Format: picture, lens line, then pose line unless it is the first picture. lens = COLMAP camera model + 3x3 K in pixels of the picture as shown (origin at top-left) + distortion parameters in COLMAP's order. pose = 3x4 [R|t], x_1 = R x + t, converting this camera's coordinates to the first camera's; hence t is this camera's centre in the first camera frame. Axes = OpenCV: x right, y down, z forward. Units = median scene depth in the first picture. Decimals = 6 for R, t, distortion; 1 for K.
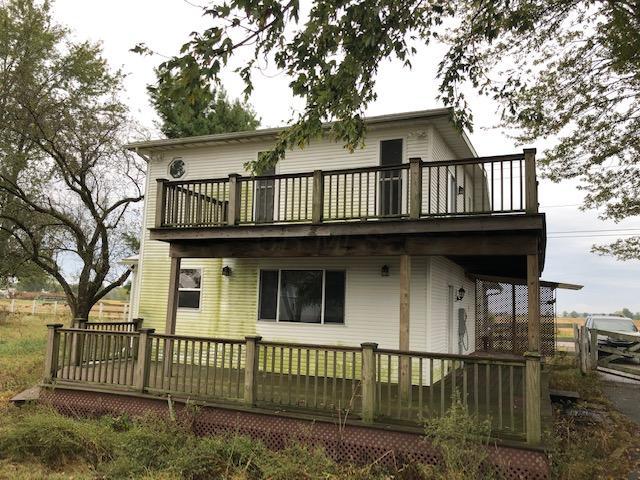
lens RADIAL K [[530.2, 0, 319.8], [0, 530.2, 239.9], [0, 0, 1]] dist [-0.005523, 0.002033]
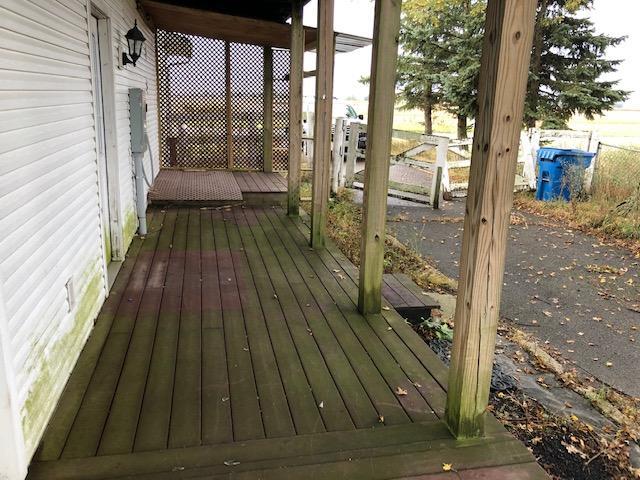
lens RADIAL K [[530.2, 0, 319.1], [0, 530.2, 238.1], [0, 0, 1]] dist [-0.005523, 0.002033]
pose [[0.821532, -0.156467, 0.548272, 0.146358], [-0.072046, 0.925413, 0.372050, 0.075543], [-0.565592, -0.345152, 0.748984, 0.585860]]
